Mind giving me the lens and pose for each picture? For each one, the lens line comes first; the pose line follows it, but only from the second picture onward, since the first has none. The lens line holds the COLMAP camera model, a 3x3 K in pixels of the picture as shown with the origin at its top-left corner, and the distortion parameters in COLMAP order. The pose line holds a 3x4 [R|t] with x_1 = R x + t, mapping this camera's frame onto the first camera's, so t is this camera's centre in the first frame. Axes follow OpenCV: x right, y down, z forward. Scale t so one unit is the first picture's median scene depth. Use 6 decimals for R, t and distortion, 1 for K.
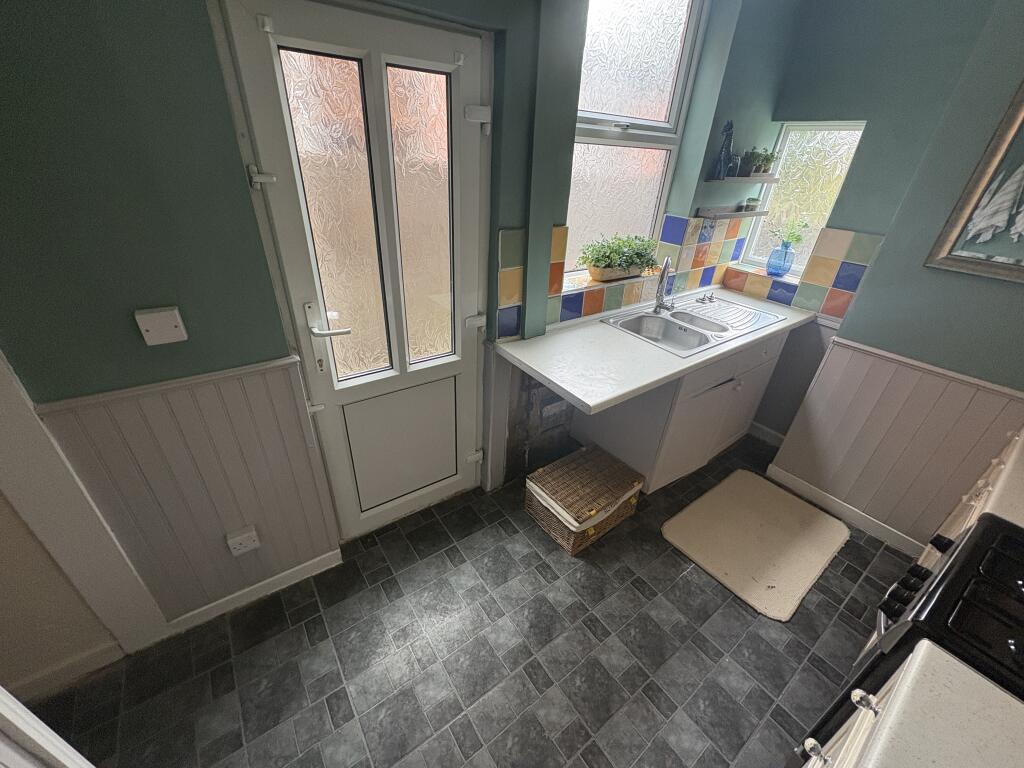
lens RADIAL K [[409.0, 0, 510.2], [0, 409.0, 383.2], [0, 0, 1]] dist [-0.002191, -0.000600]
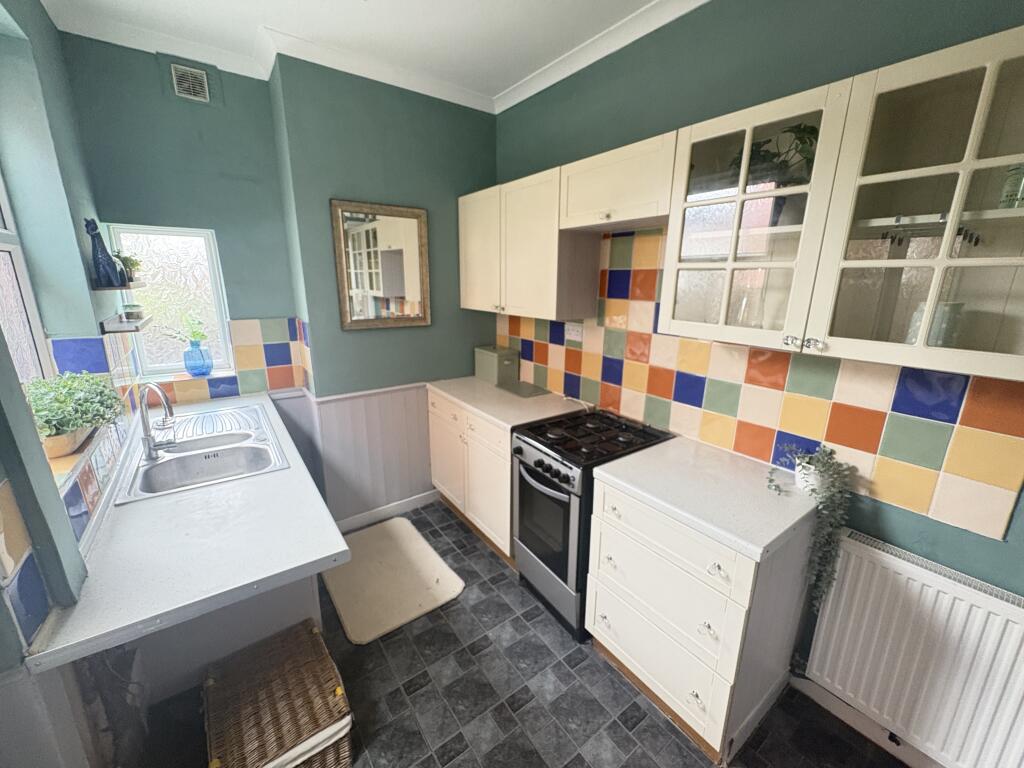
lens RADIAL K [[409.0, 0, 512.7], [0, 409.0, 383.1], [0, 0, 1]] dist [-0.002191, -0.000600]
pose [[-0.003083, -0.293059, 0.956089, -0.325096], [0.483979, 0.836220, 0.257878, -0.184002], [-0.875074, 0.463522, 0.139256, 0.322003]]
